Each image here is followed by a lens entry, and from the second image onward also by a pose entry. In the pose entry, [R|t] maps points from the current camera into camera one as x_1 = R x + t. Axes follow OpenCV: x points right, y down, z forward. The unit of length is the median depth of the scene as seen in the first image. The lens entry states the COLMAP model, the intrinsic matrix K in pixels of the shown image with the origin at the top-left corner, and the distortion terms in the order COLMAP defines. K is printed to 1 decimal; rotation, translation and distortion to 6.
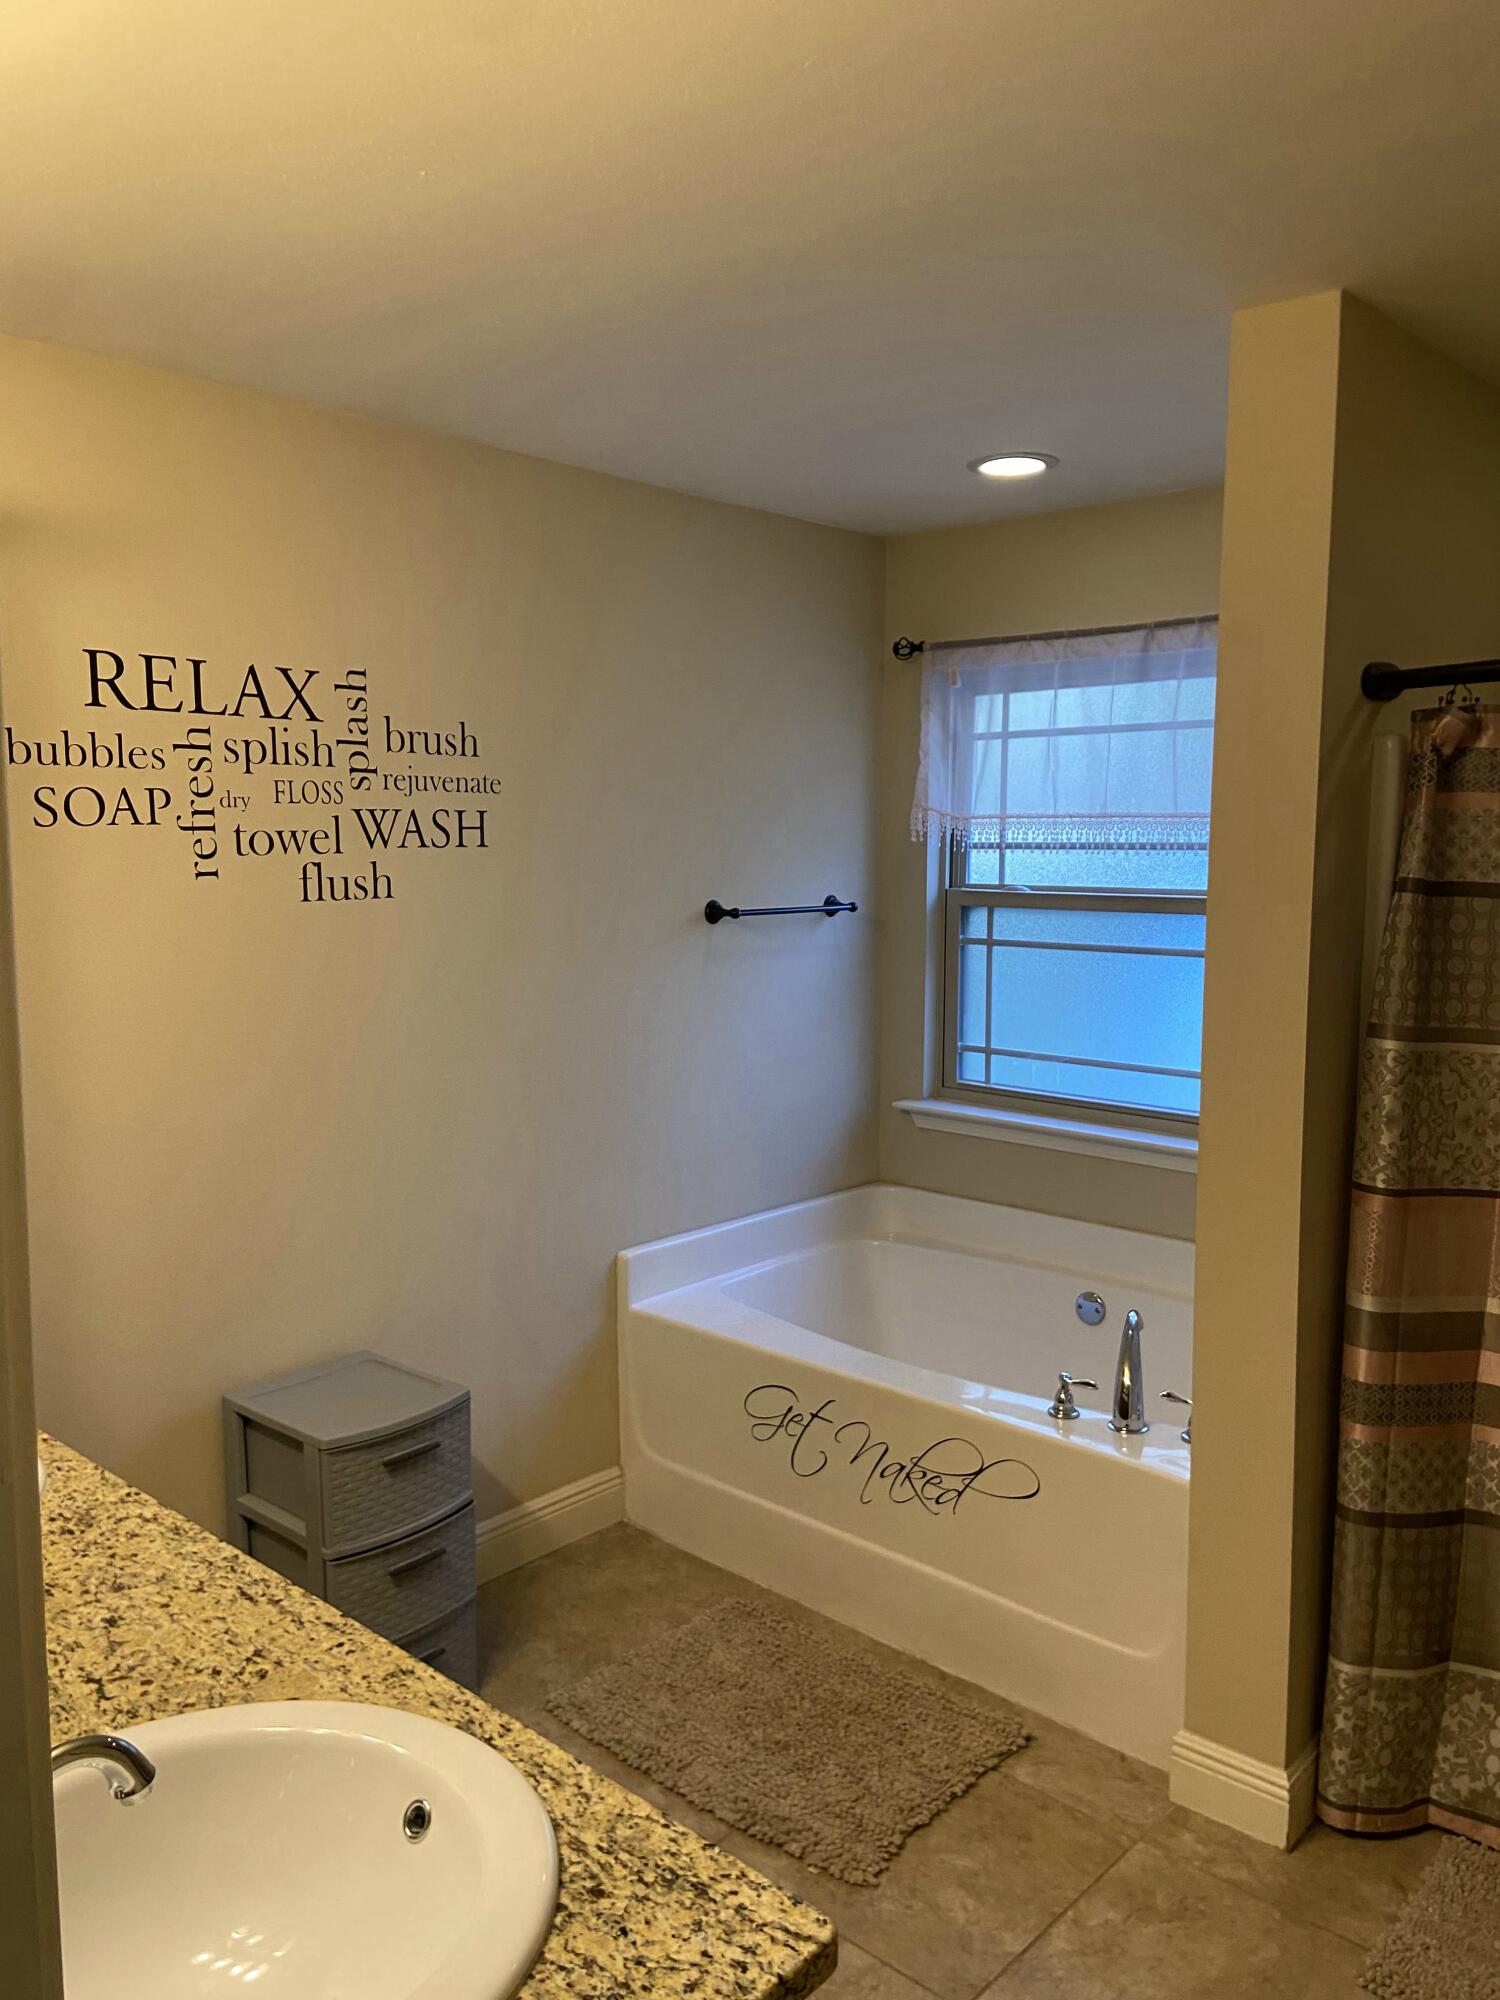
lens RADIAL K [[1493.2, 0, 750.0], [0, 1493.2, 1000.0], [0, 0, 1]] dist [0.119228, -0.158155]
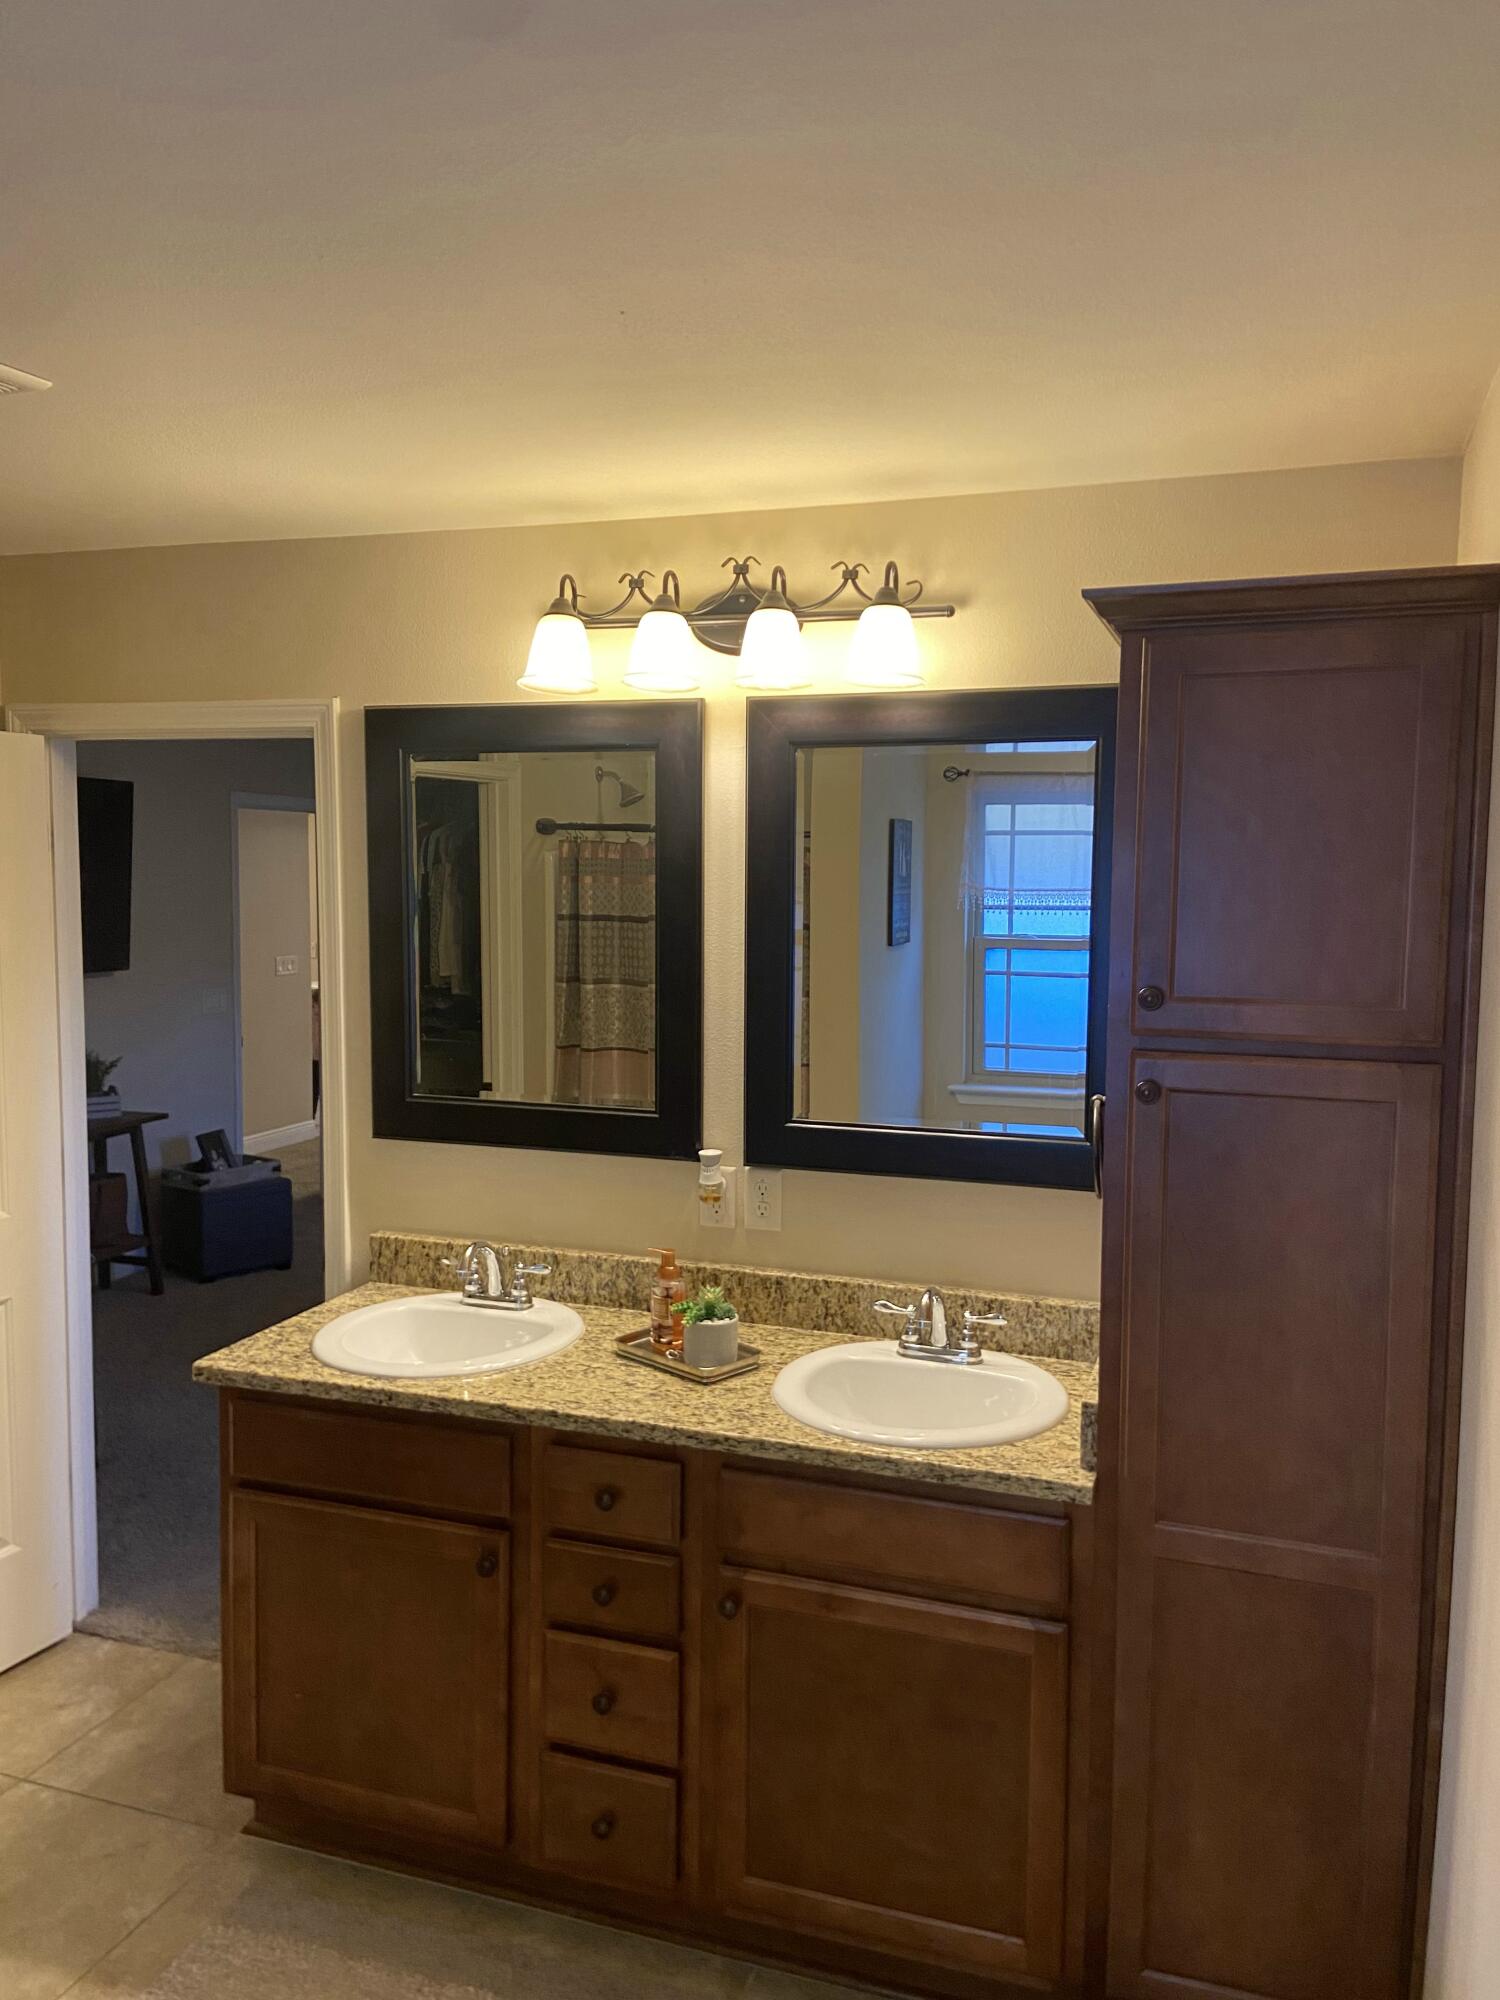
lens RADIAL K [[1493.2, 0, 750.0], [0, 1493.2, 1000.0], [0, 0, 1]] dist [0.119228, -0.158155]
pose [[-0.919179, 0.022097, -0.393219, 0.164142], [-0.055360, 0.981262, 0.184551, -0.446777], [0.389929, 0.191405, -0.900733, 3.114651]]
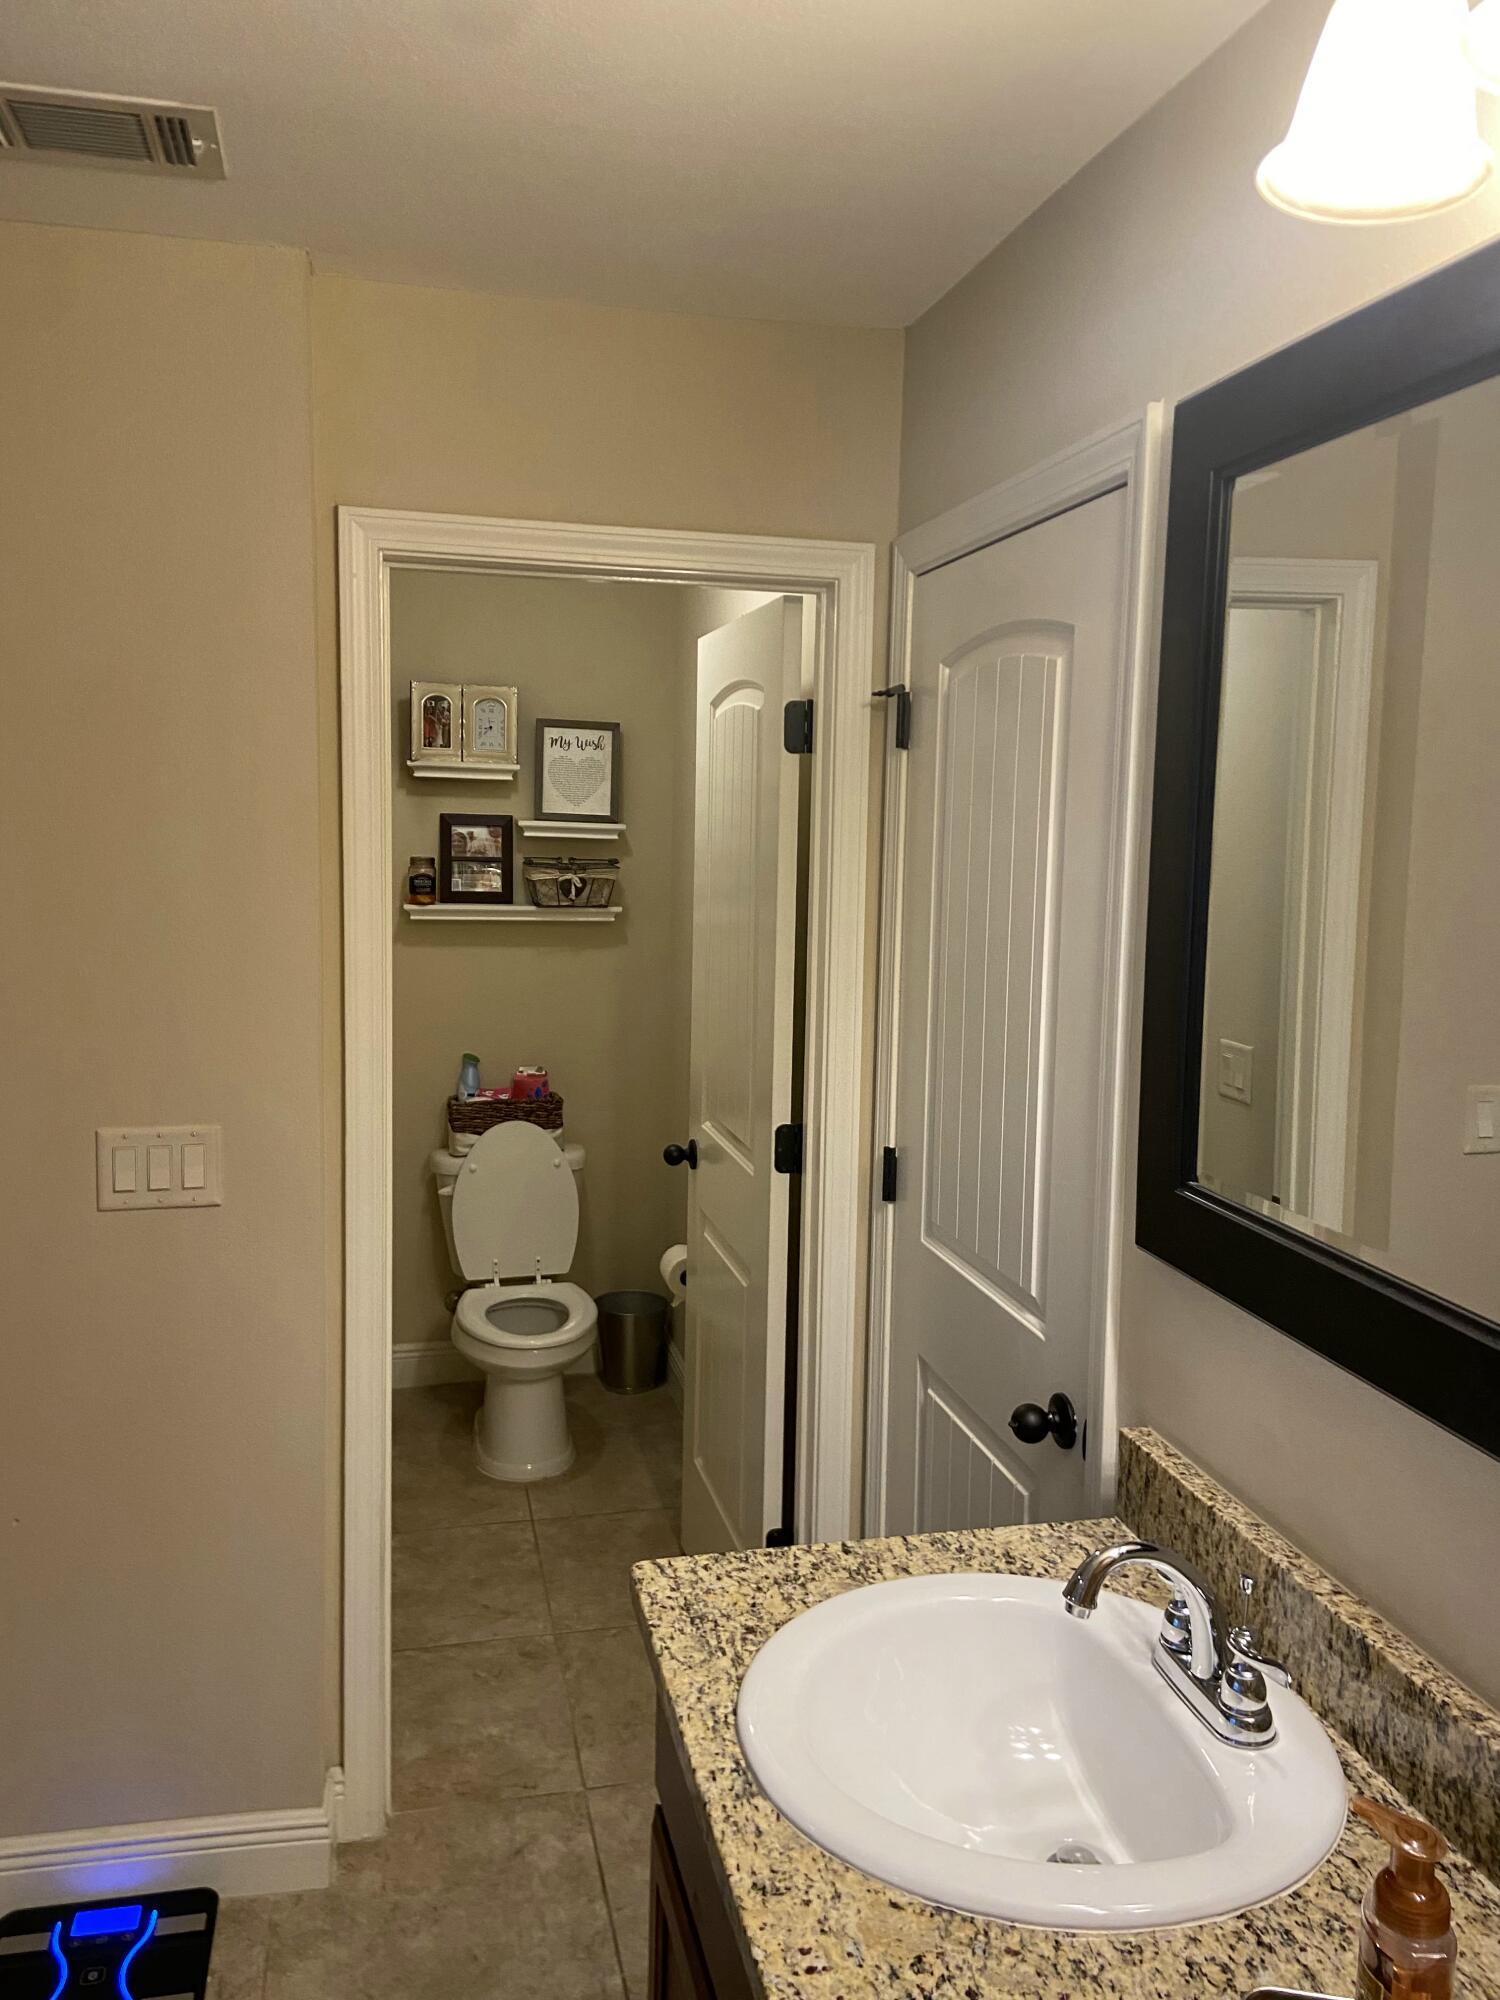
lens RADIAL K [[1493.2, 0, 750.0], [0, 1493.2, 1000.0], [0, 0, 1]] dist [0.119228, -0.158155]
pose [[-0.828203, -0.090406, 0.553089, -0.718848], [0.037021, 0.975922, 0.214956, -0.222331], [-0.559204, 0.198503, -0.804914, 1.790912]]
